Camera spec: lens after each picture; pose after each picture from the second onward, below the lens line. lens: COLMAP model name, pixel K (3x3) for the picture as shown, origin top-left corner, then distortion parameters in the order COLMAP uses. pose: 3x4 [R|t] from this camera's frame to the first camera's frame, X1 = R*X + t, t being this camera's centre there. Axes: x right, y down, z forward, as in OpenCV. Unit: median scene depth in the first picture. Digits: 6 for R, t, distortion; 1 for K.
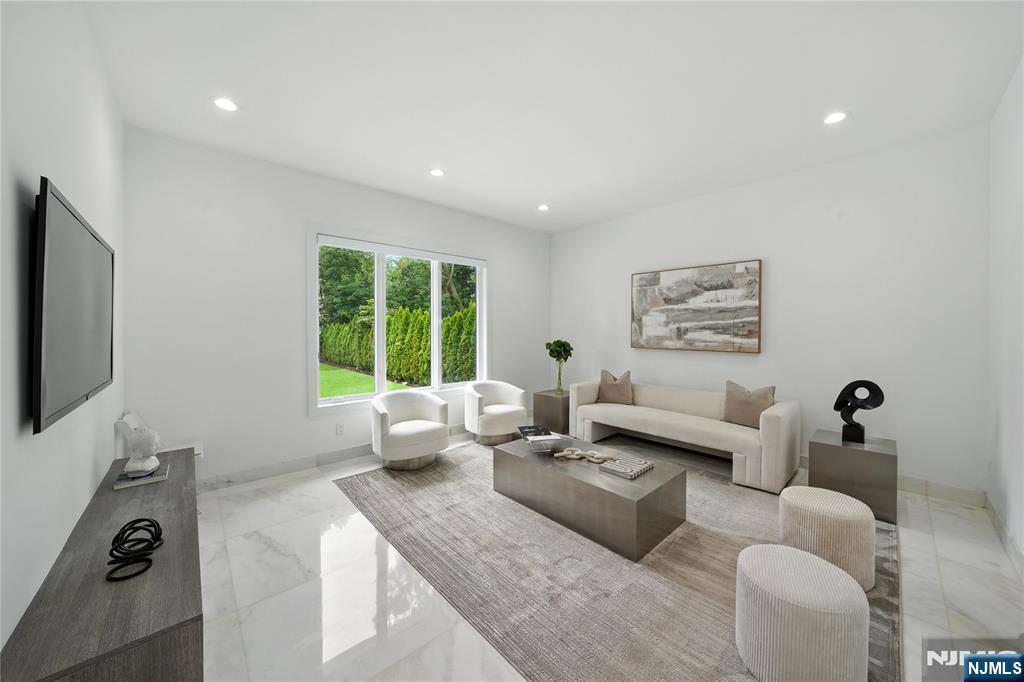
lens RADIAL K [[352.7, 0, 511.5], [0, 352.7, 334.6], [0, 0, 1]] dist [-0.030113, -0.000006]
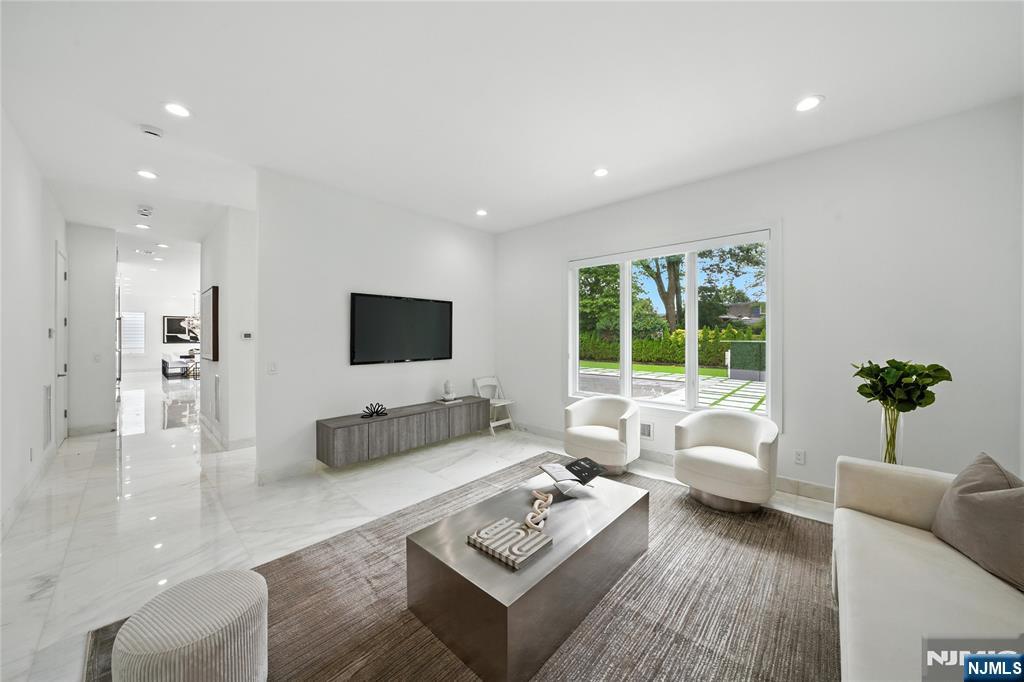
lens RADIAL K [[352.7, 0, 511.5], [0, 352.7, 334.6], [0, 0, 1]] dist [-0.030113, -0.000006]
pose [[0.076839, -0.001360, -0.997043, 0.690526], [-0.017634, 0.999841, -0.002723, -0.012534], [0.996888, 0.017791, 0.076803, 0.654680]]
